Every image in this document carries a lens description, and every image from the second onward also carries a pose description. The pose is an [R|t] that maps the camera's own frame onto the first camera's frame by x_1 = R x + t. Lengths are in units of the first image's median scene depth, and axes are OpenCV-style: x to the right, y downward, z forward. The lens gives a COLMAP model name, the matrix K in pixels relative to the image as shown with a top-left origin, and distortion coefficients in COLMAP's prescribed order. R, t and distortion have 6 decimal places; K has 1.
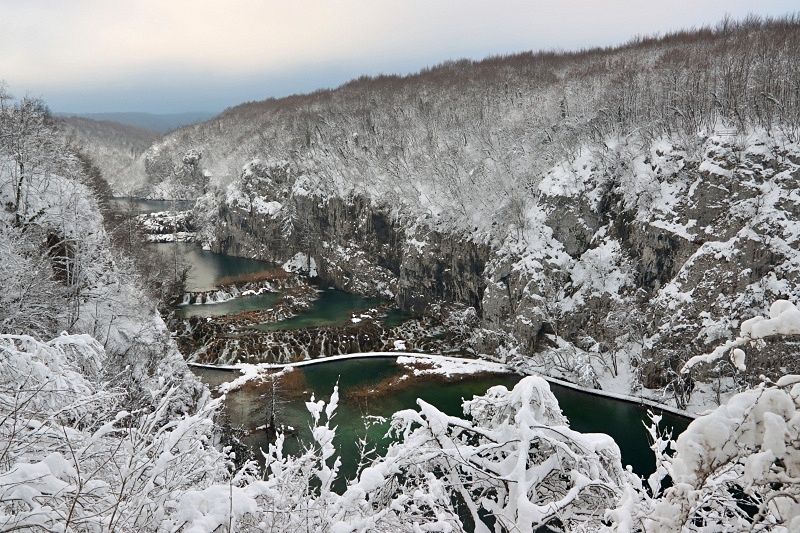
lens RADIAL K [[732.5, 0, 399.6], [0, 732.5, 266.9], [0, 0, 1]] dist [-0.070425, 0.000000]
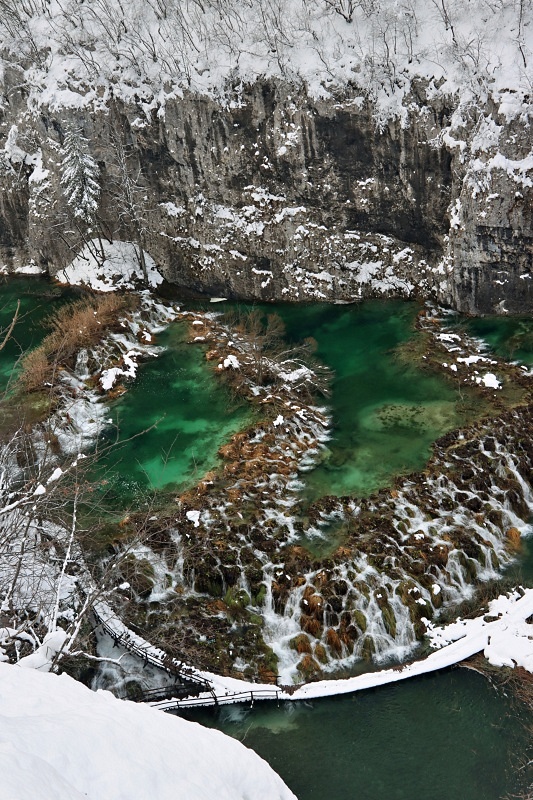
lens RADIAL K [[856.4, 0, 265.2], [0, 856.4, 405.8], [0, 0, 1]] dist [-0.029648, 0.000000]
pose [[0.866178, -0.334292, 0.371463, -0.304820], [0.206855, 0.916488, 0.342435, -0.093466], [-0.454914, -0.219771, 0.862991, 0.526310]]
